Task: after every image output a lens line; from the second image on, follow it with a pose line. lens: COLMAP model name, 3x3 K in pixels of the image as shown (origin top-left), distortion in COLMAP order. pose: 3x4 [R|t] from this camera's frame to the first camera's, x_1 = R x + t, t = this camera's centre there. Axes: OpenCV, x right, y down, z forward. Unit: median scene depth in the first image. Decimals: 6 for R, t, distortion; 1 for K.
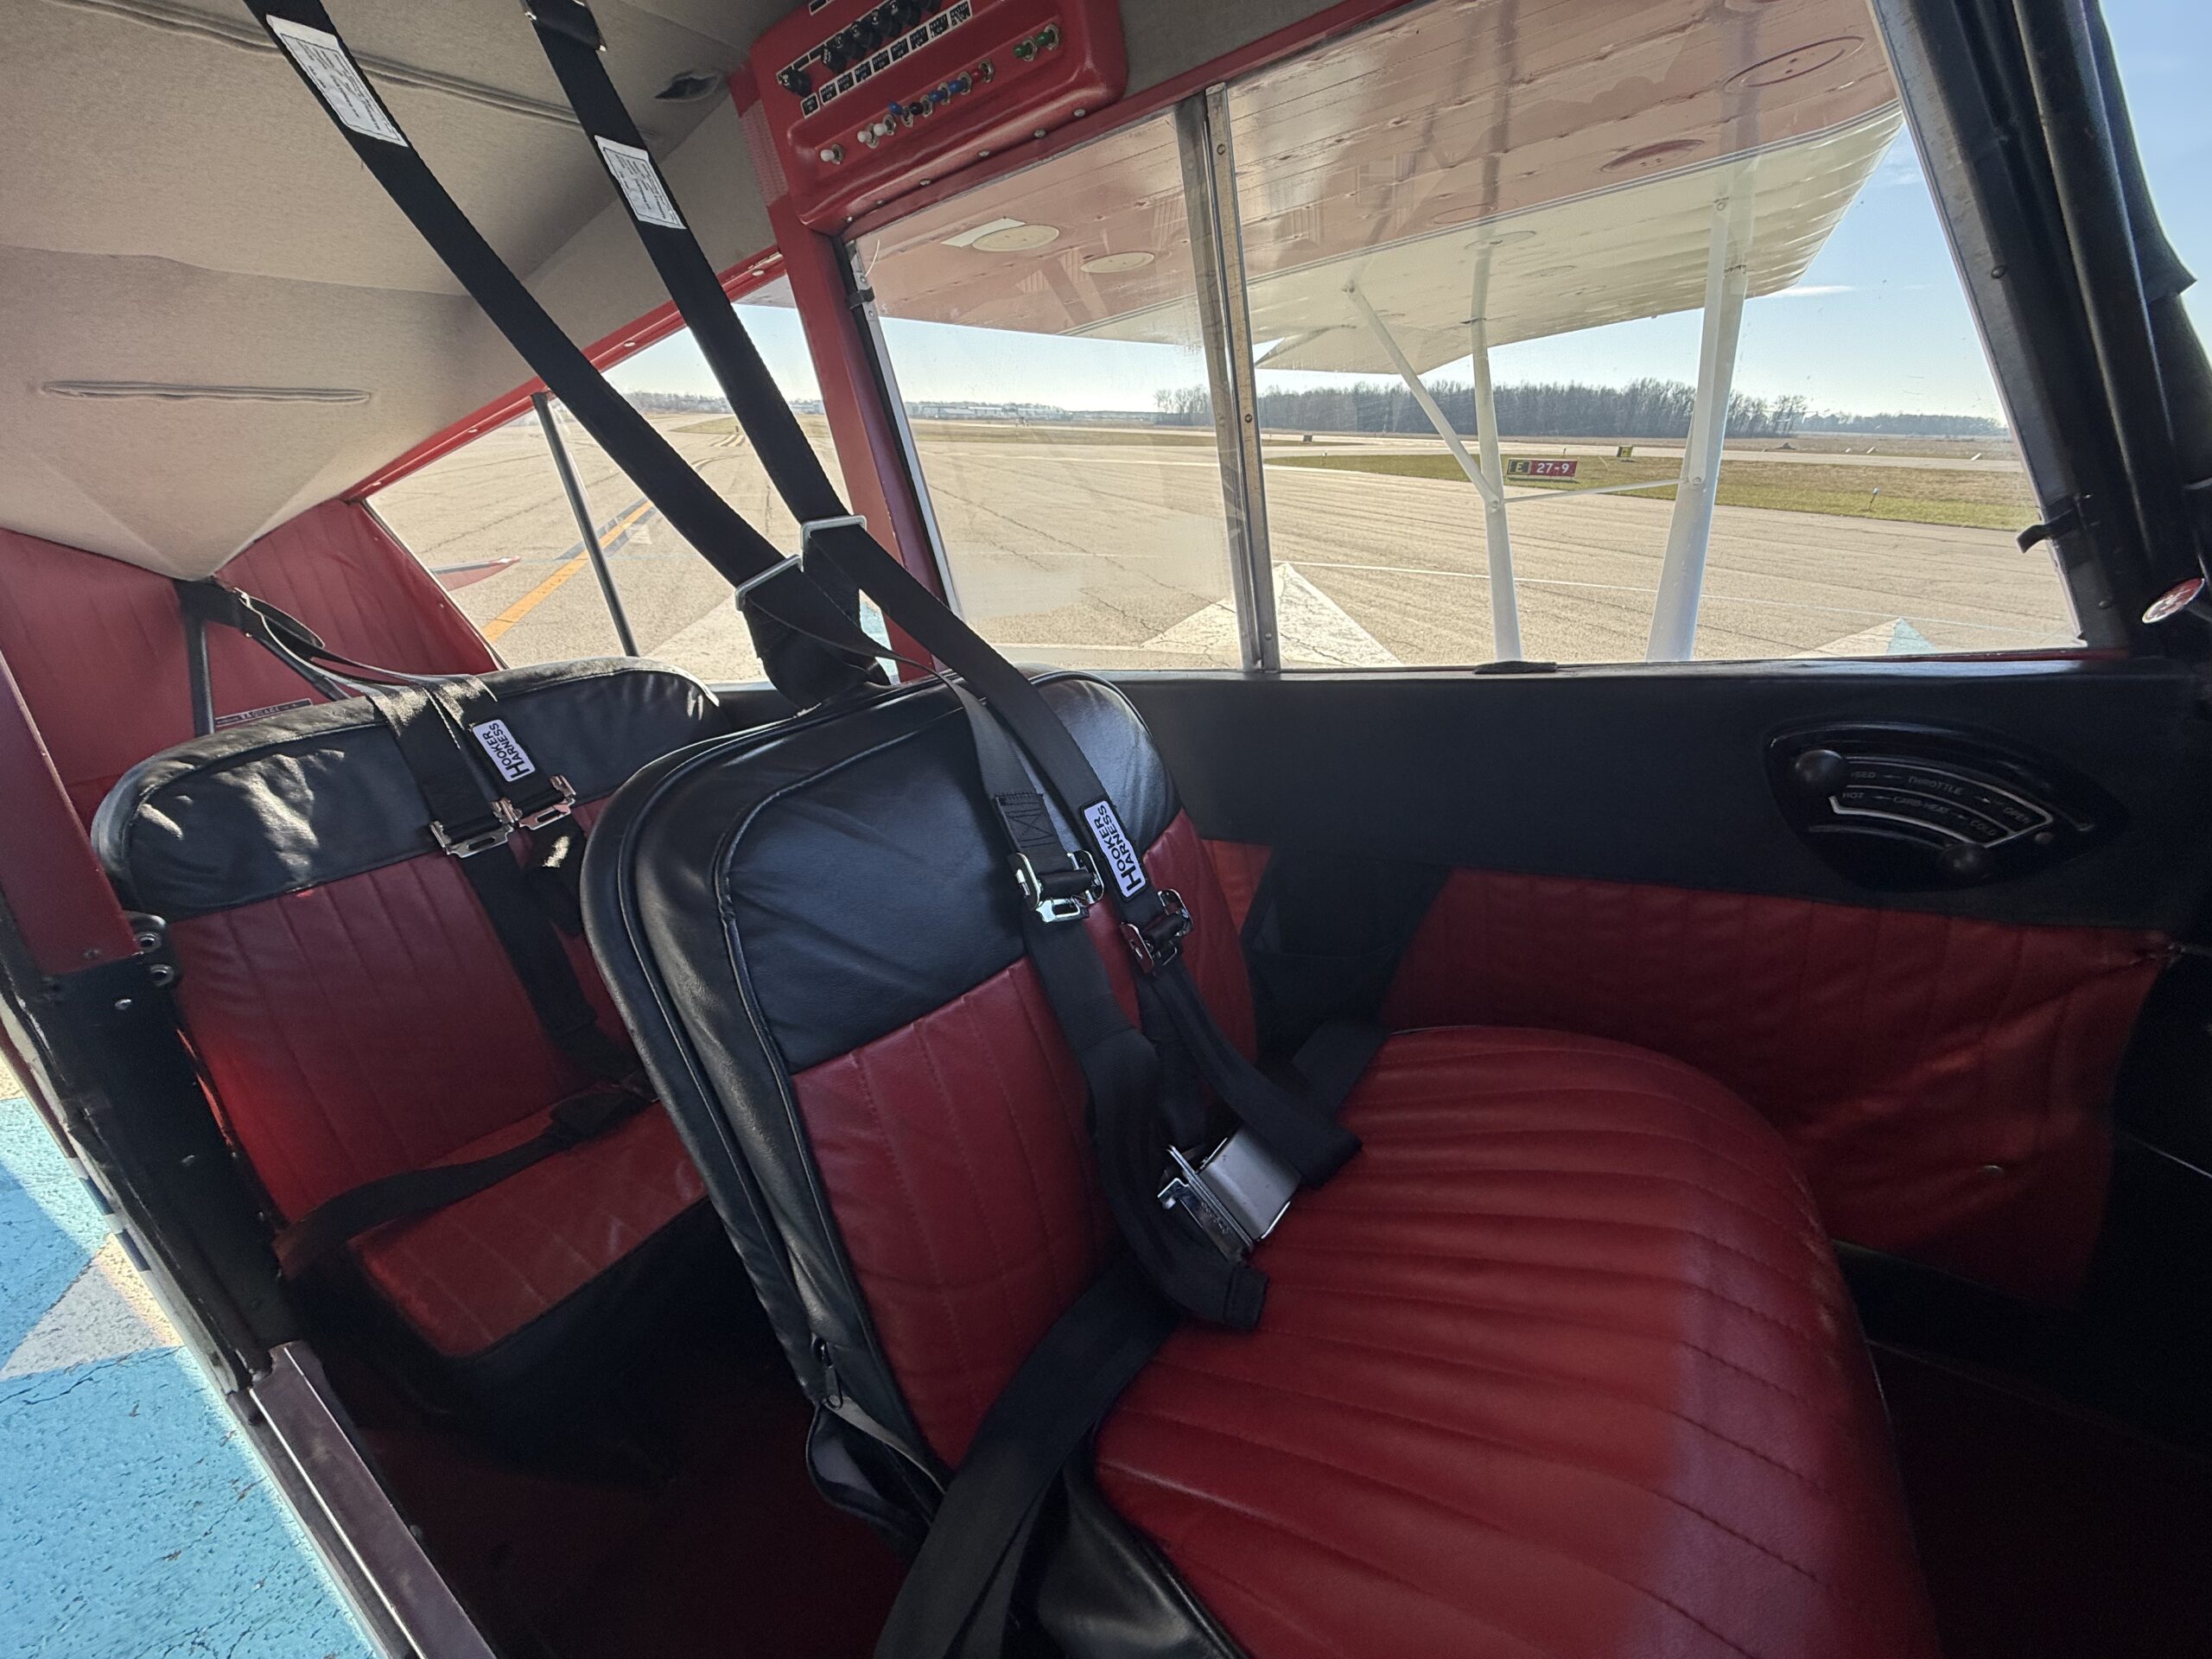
lens RADIAL K [[880.2, 0, 1098.6], [0, 880.2, 831.4], [0, 0, 1]] dist [-0.001296, -0.000130]
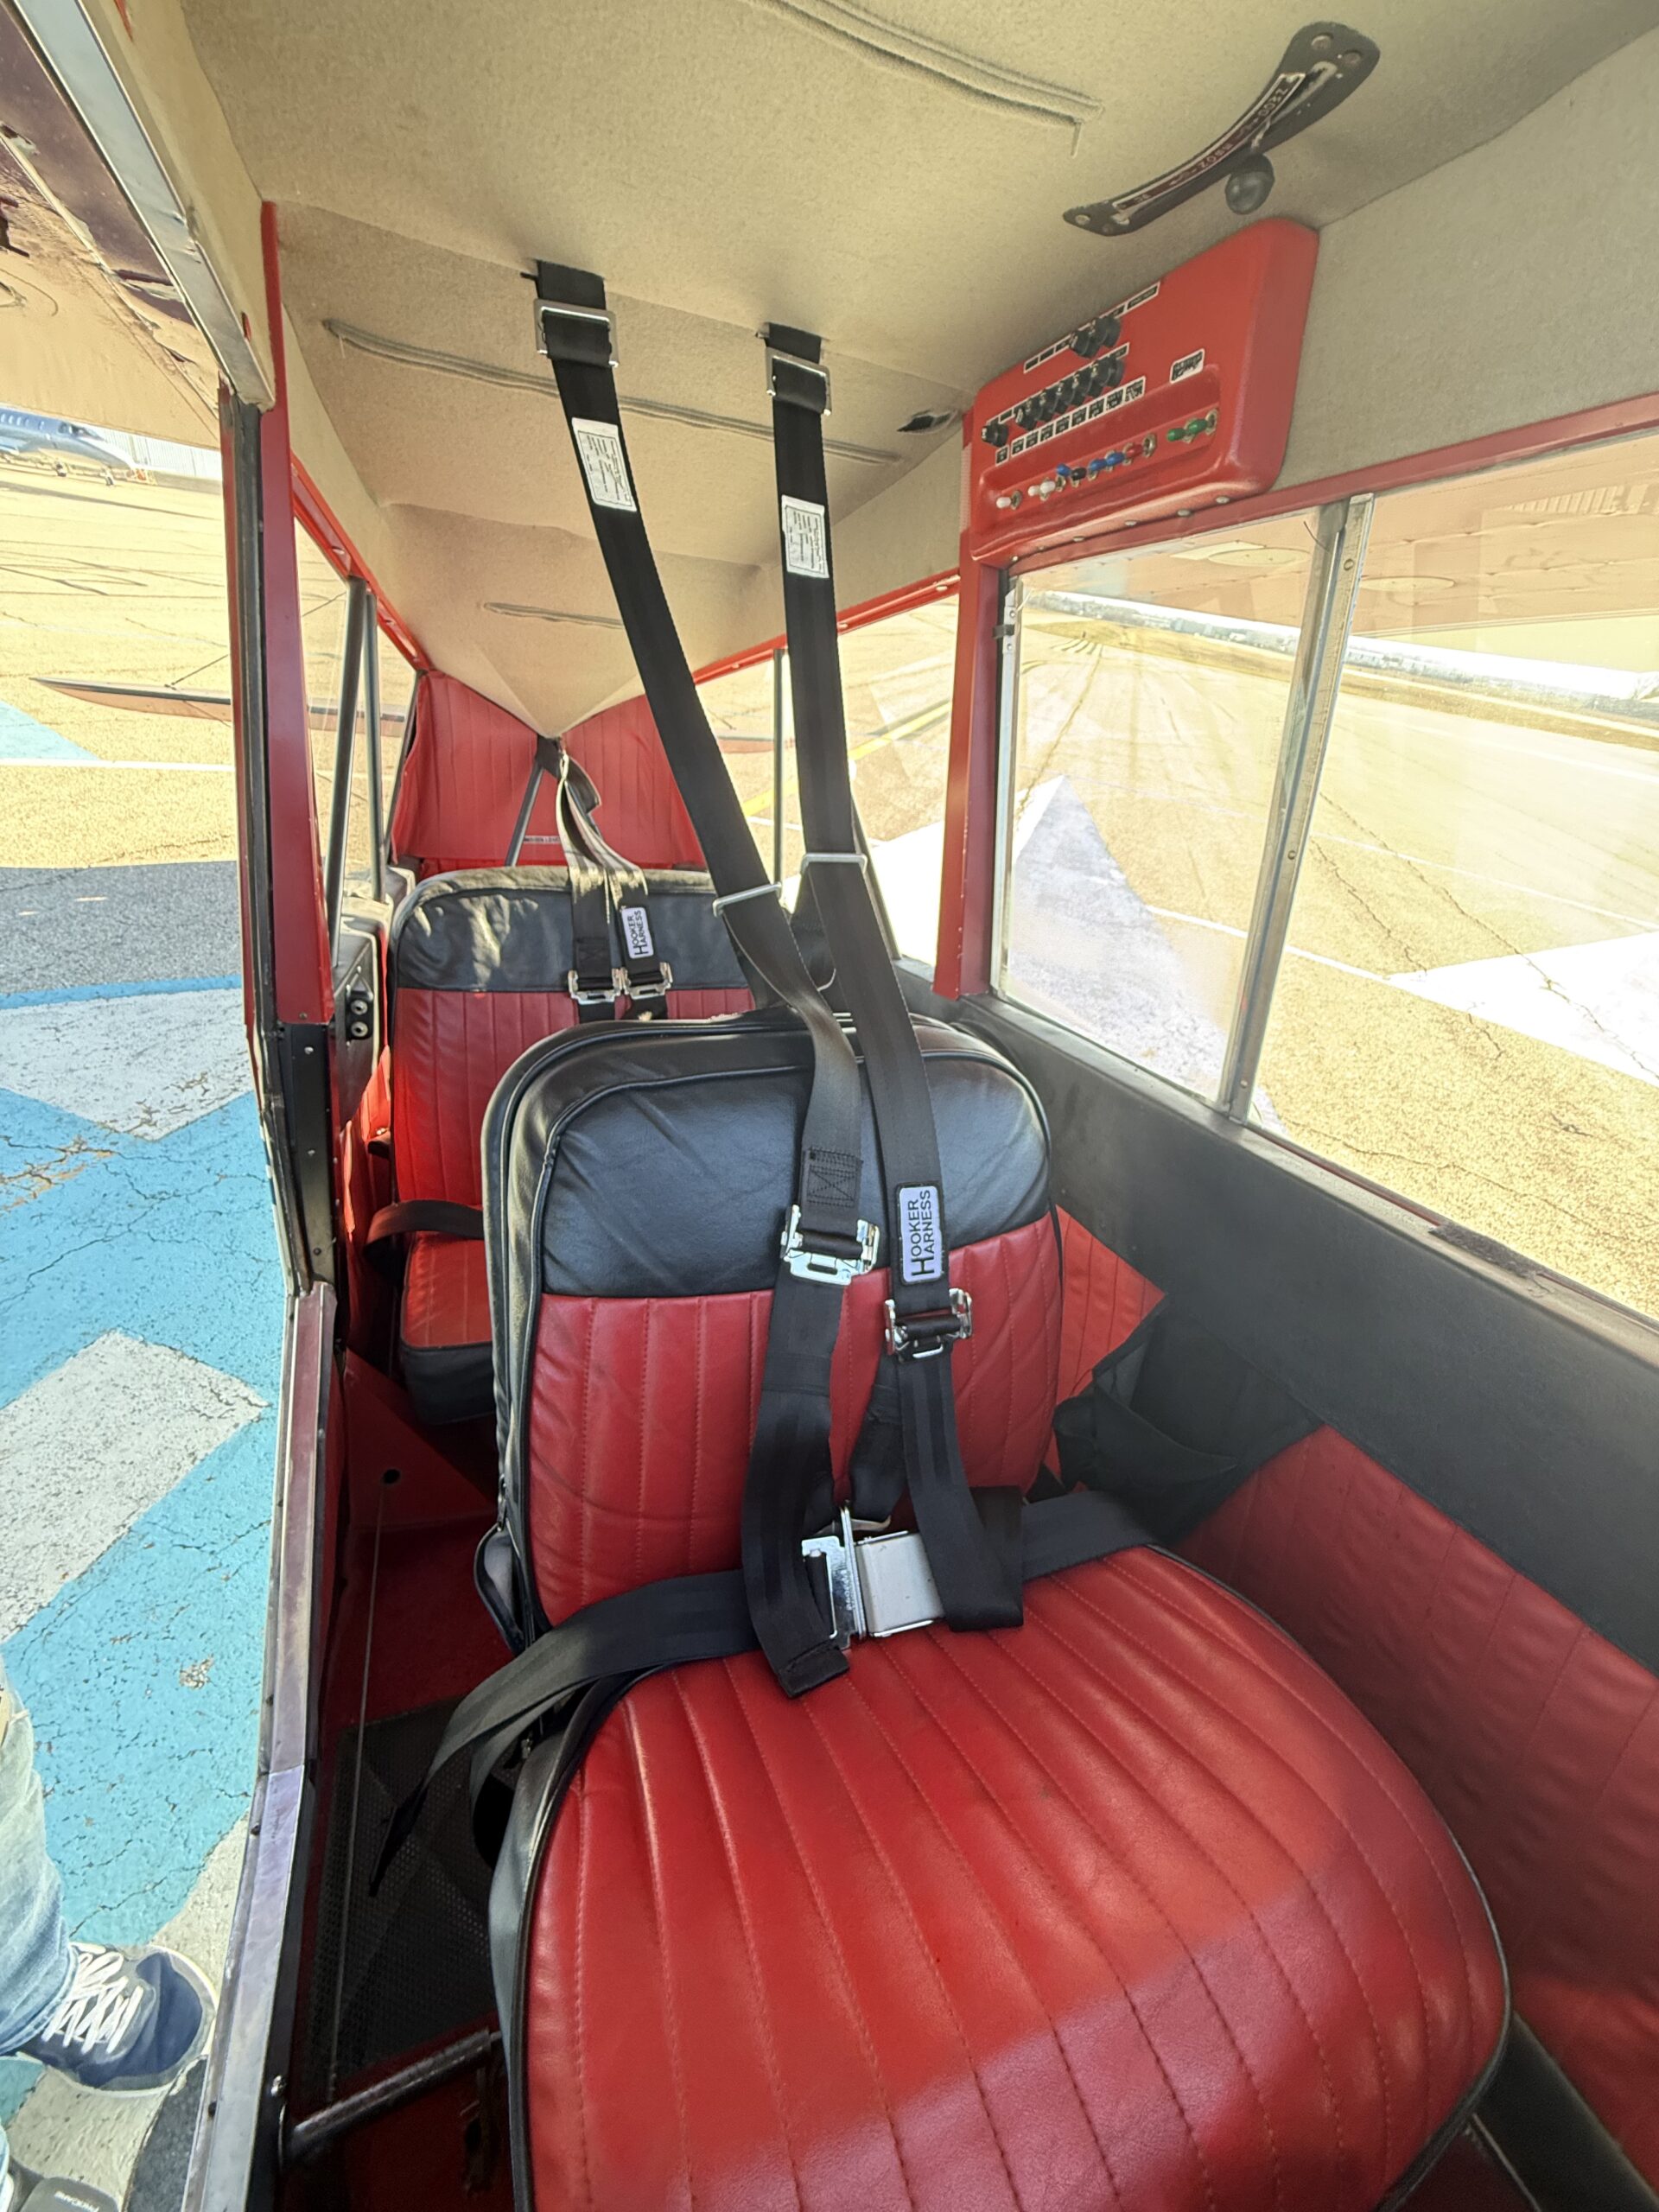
lens RADIAL K [[880.7, 0, 826.7], [0, 880.7, 1101.5], [0, 0, 1]] dist [-0.001563, 0.000053]
pose [[0.809010, 0.385460, -0.443761, 0.256480], [-0.362095, 0.921519, 0.140322, -0.178702], [0.463023, 0.047162, 0.885091, 0.008665]]
